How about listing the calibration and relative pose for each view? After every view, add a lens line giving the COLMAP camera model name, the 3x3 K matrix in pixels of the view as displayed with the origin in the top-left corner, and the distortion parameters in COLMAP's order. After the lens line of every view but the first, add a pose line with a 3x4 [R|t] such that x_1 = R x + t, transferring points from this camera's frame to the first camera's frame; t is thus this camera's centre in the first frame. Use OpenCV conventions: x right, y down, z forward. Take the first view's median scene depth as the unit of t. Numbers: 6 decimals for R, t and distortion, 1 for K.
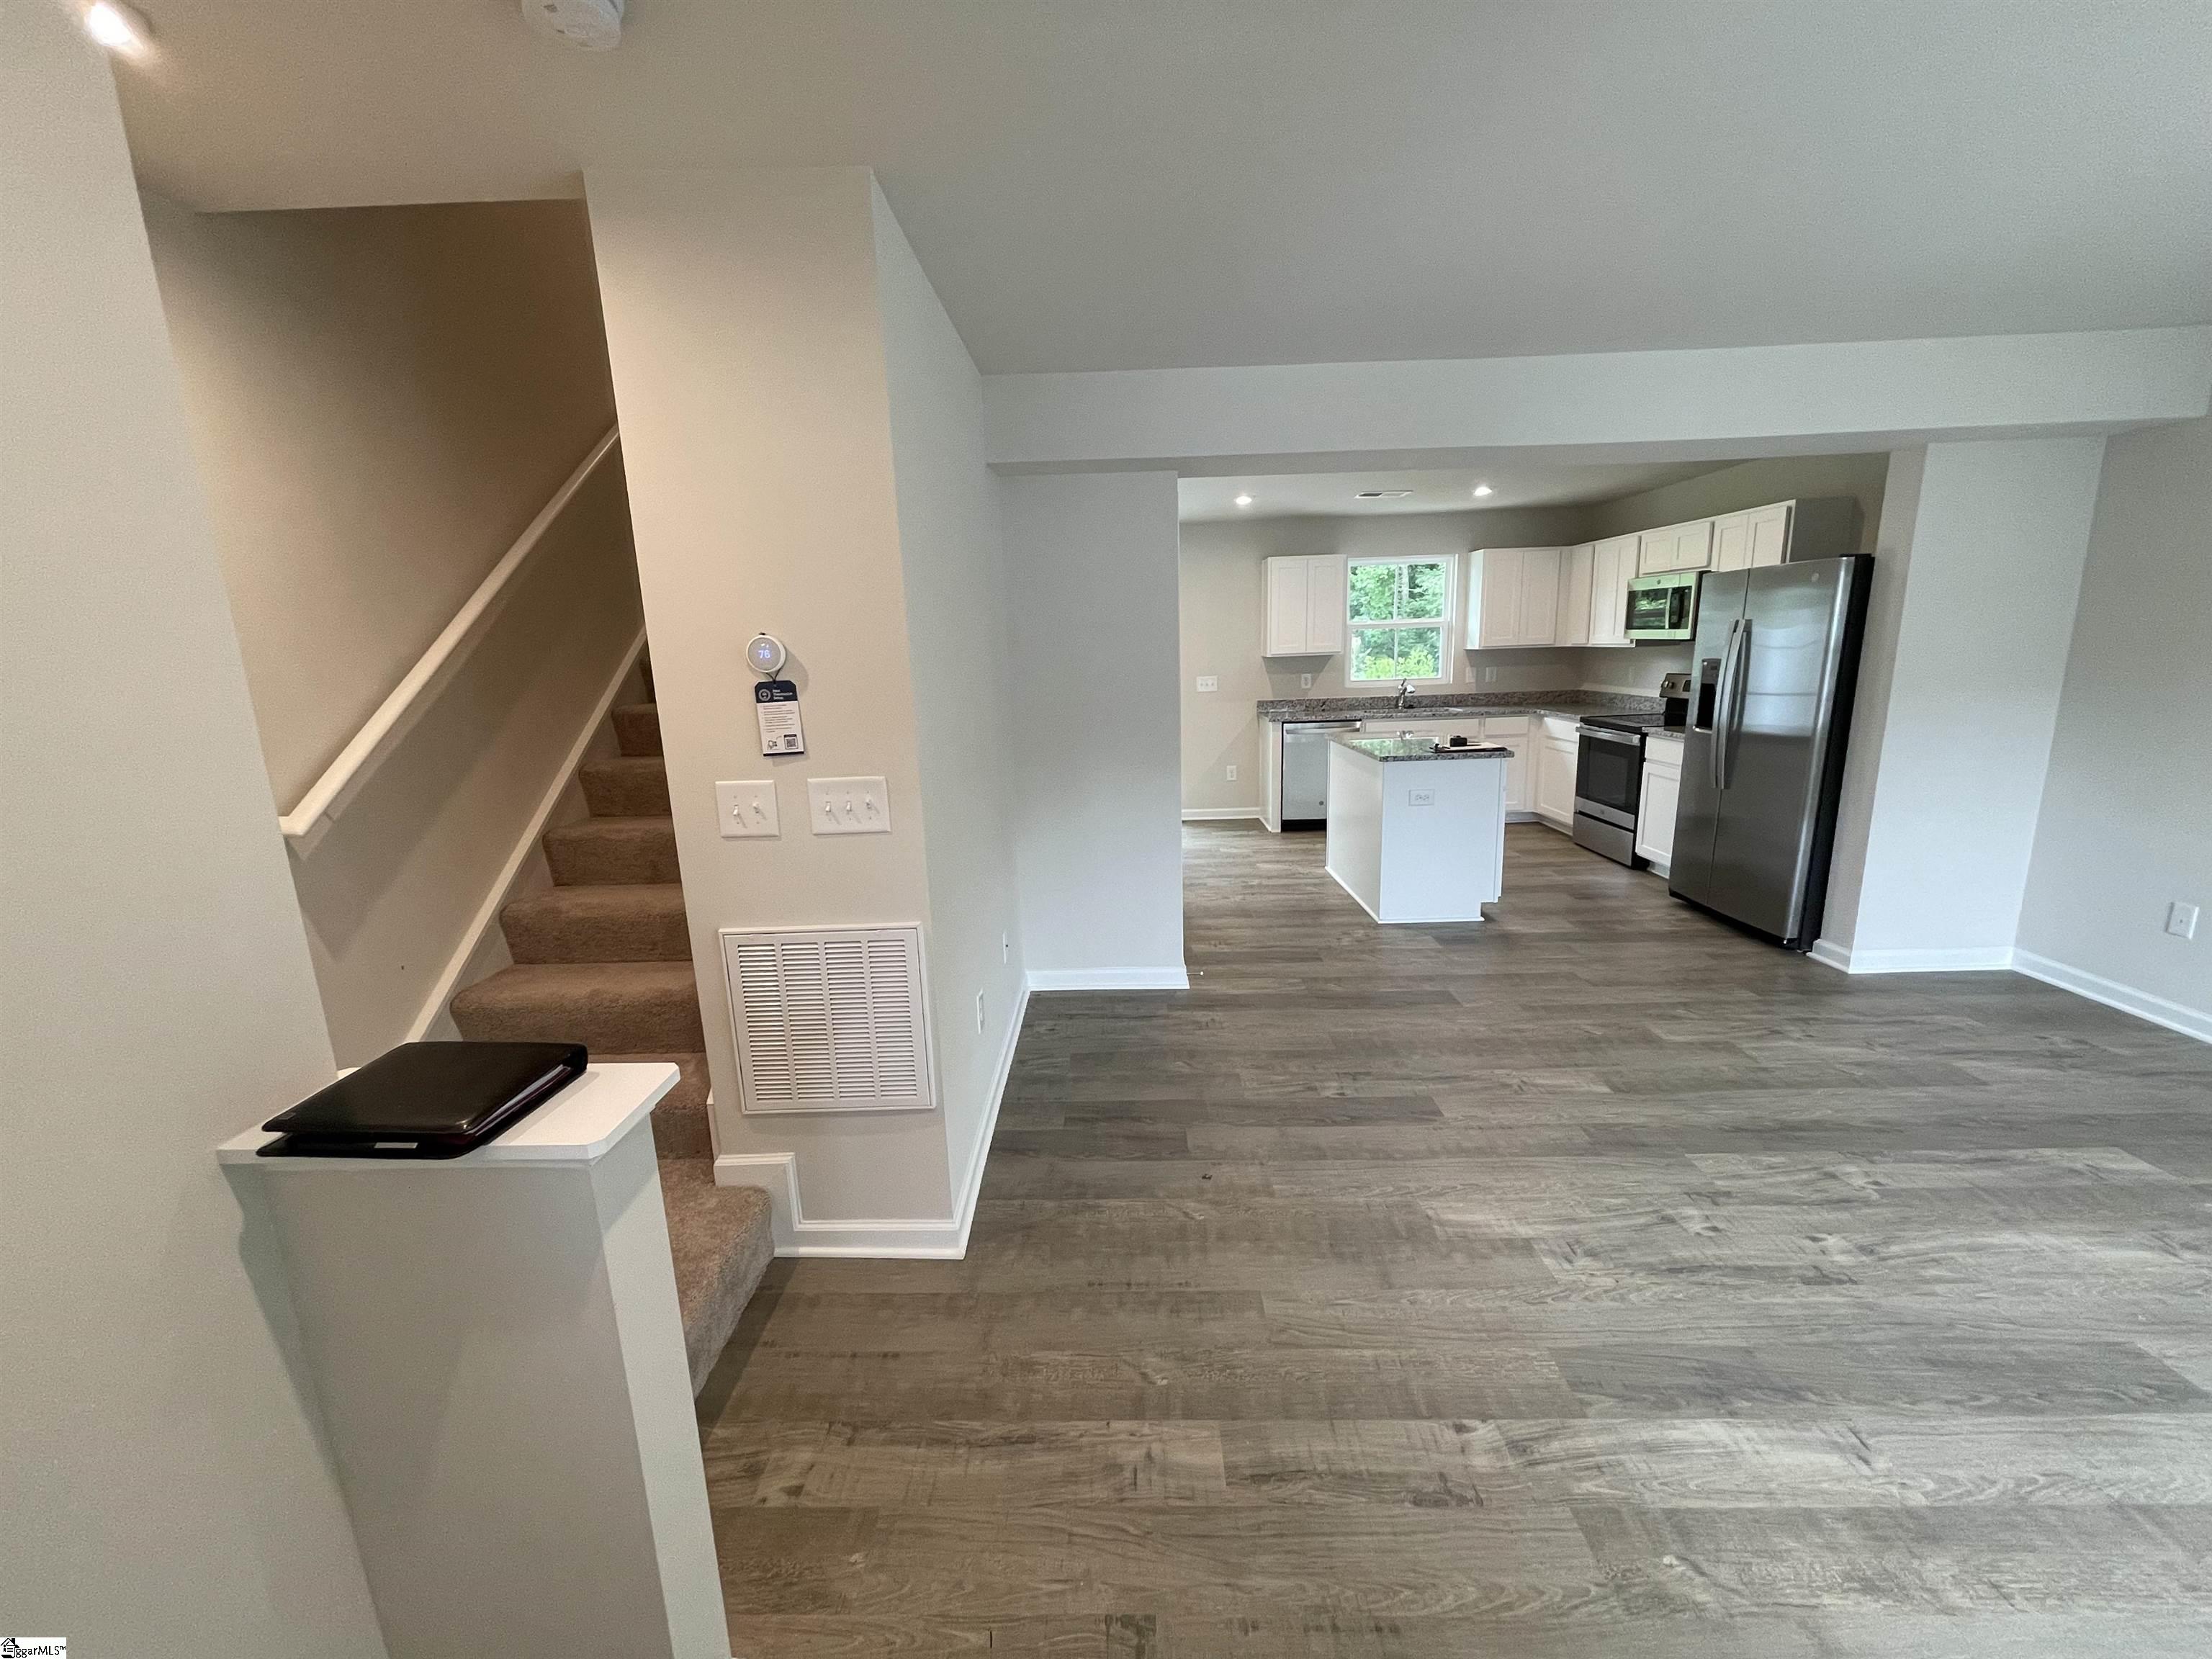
lens RADIAL K [[890.1, 0, 1105.5], [0, 890.1, 834.0], [0, 0, 1]] dist [-0.001885, 0.000871]
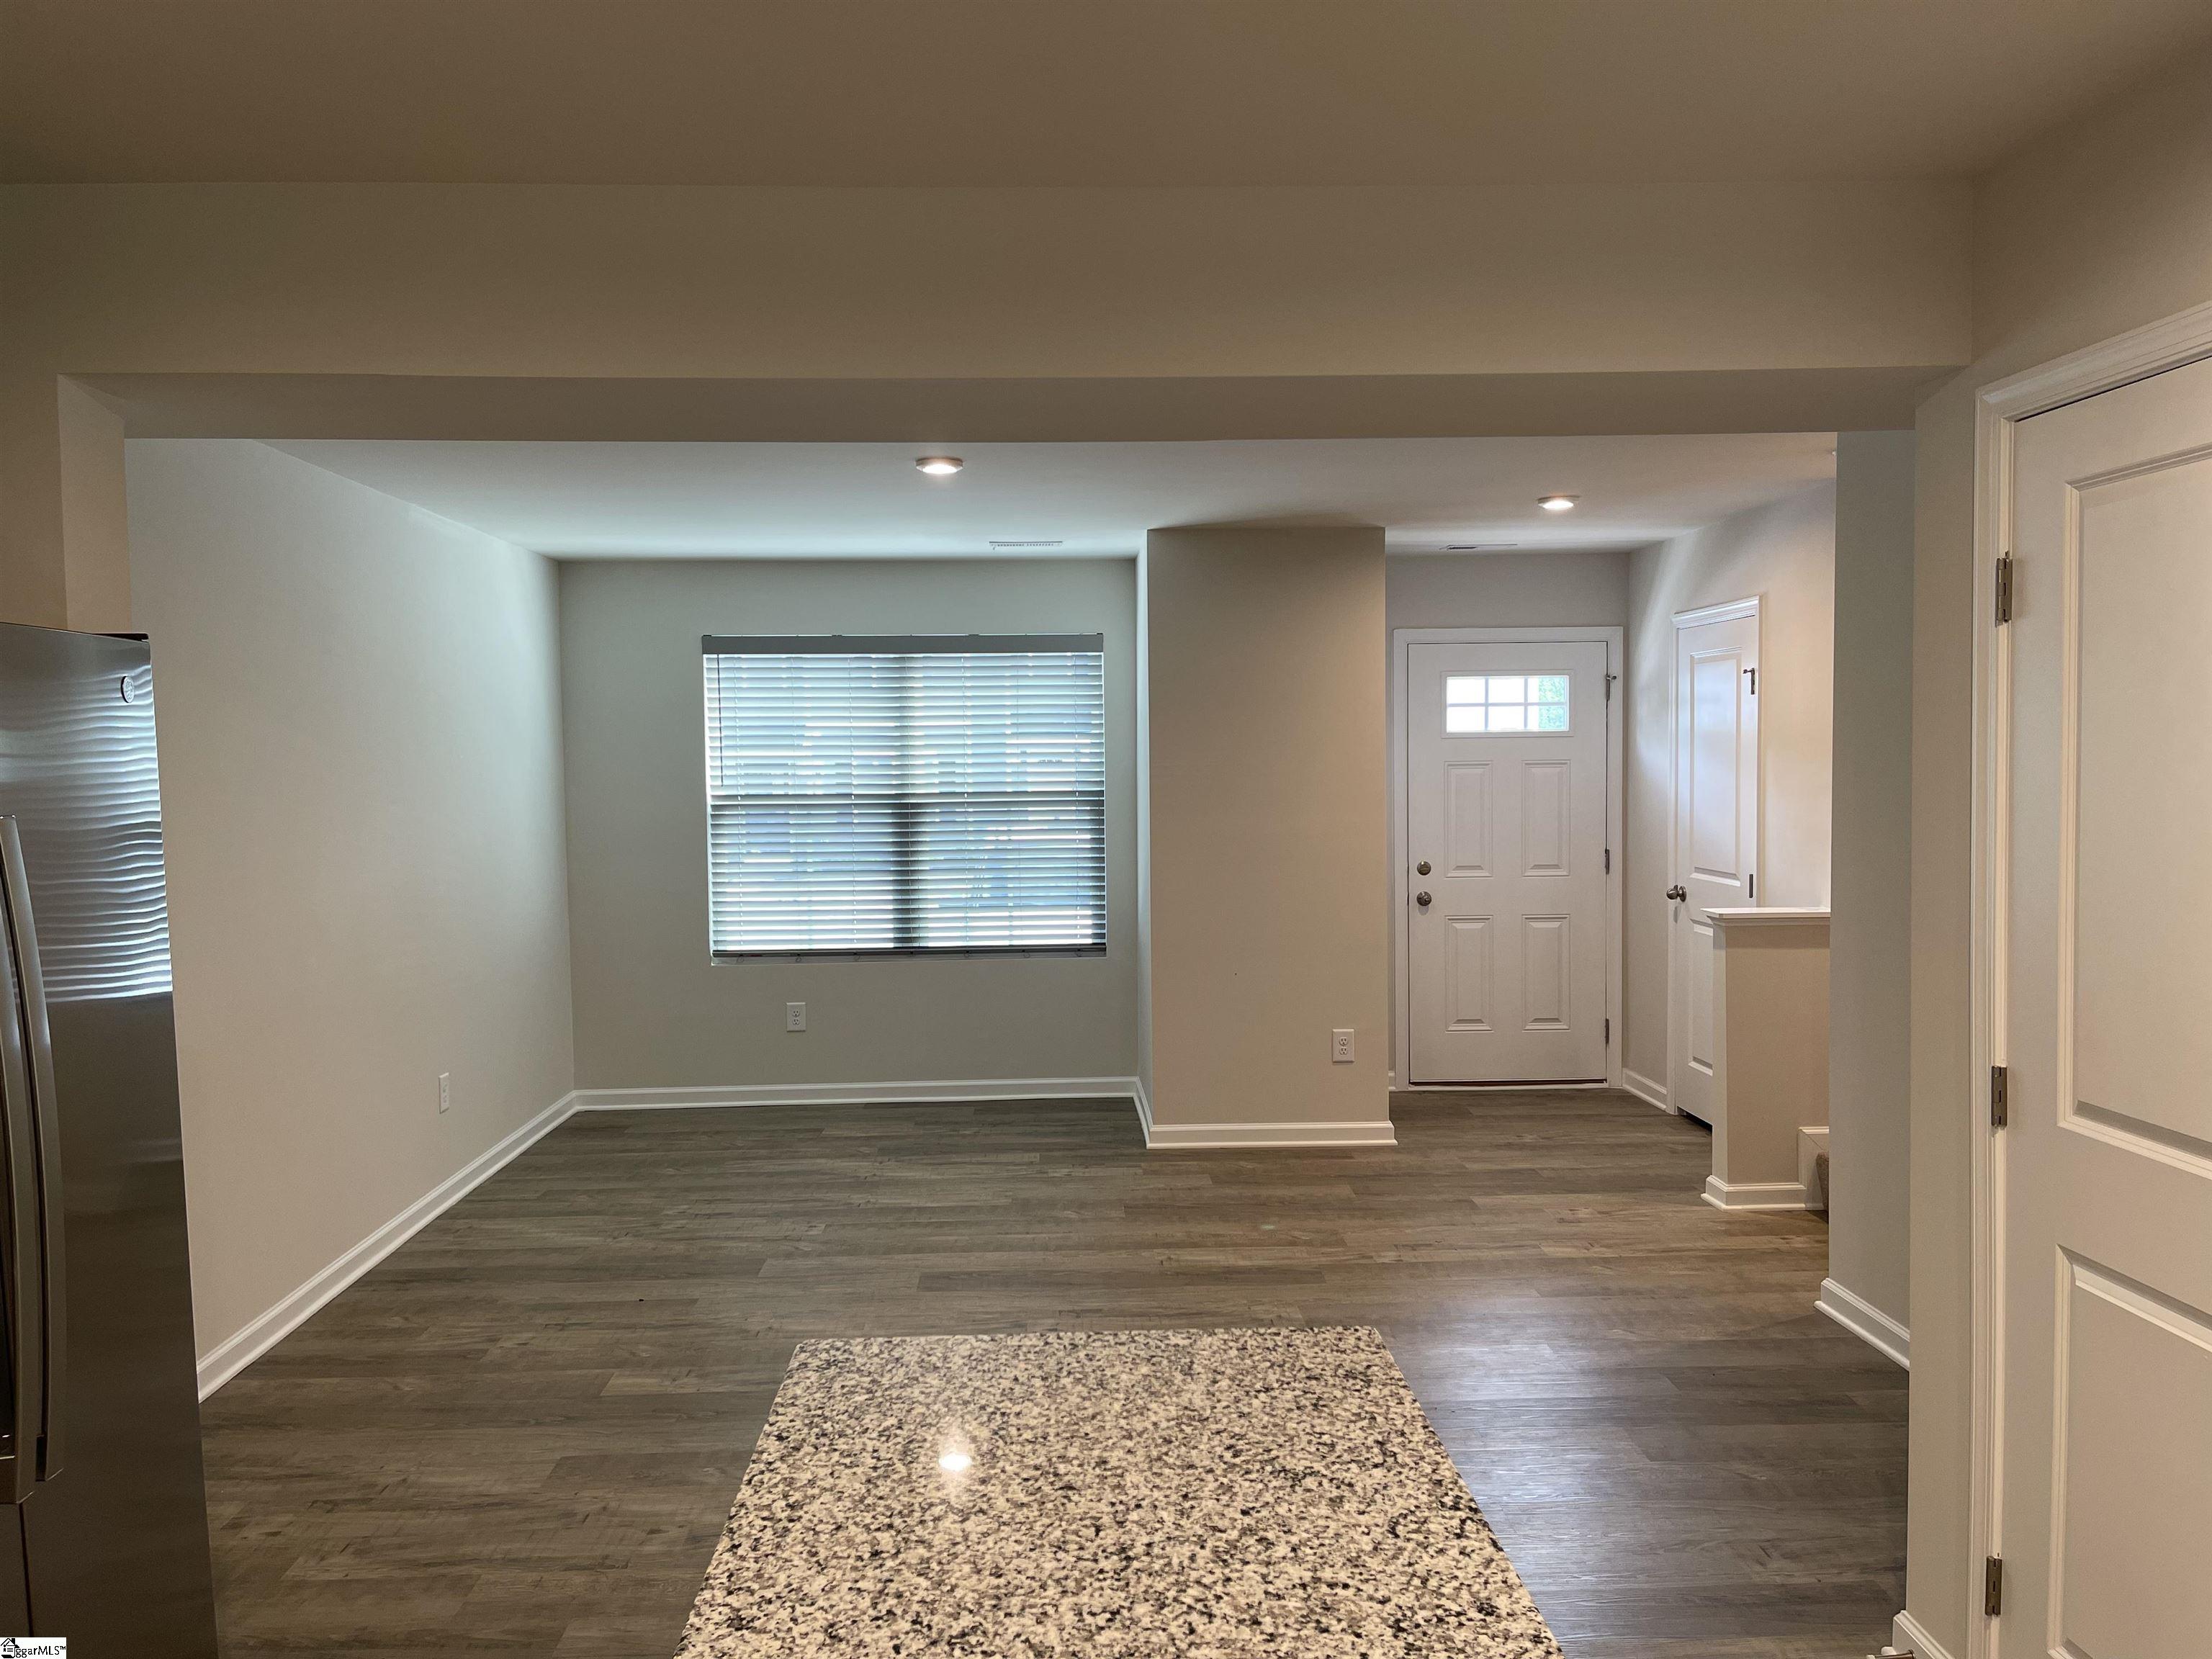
lens RADIAL K [[1662.8, 0, 1101.0], [0, 1662.8, 841.1], [0, 0, 1]] dist [0.075162, -0.089156]
pose [[-0.997518, 0.048956, -0.050616, 0.712641], [0.033884, 0.963811, 0.264423, -0.590924], [0.061729, 0.262052, -0.963078, 2.490800]]
